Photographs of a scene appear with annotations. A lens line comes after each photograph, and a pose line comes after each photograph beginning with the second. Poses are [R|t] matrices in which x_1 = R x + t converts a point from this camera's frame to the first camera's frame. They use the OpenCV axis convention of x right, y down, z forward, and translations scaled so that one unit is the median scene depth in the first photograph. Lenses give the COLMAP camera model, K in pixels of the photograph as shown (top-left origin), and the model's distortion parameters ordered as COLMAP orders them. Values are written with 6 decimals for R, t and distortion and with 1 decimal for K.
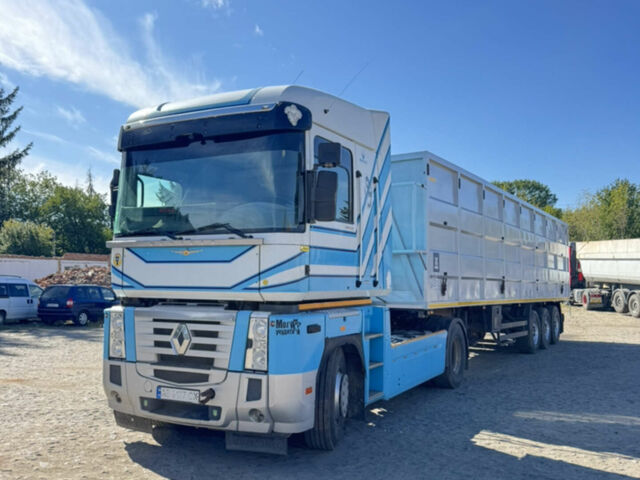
lens RADIAL K [[638.2, 0, 317.5], [0, 638.2, 236.6], [0, 0, 1]] dist [-0.009719, 0.000000]
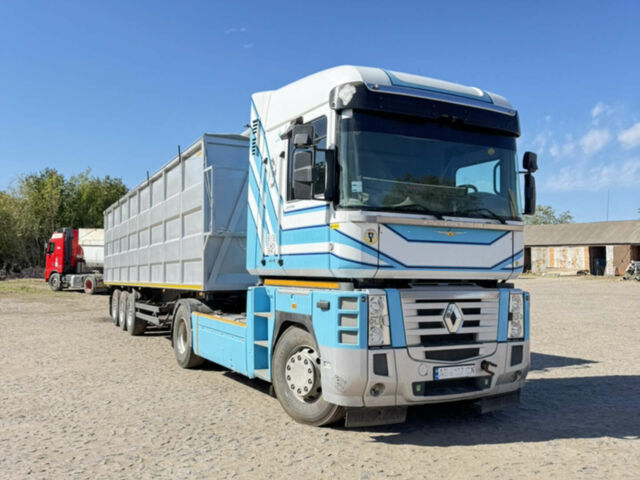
lens RADIAL K [[638.2, 0, 317.3], [0, 638.2, 242.9], [0, 0, 1]] dist [-0.009719, 0.000000]
pose [[0.545840, 0.039304, 0.836967, -1.177819], [-0.064610, 0.997899, -0.004725, 0.058749], [-0.835394, -0.051497, 0.547233, 0.620564]]
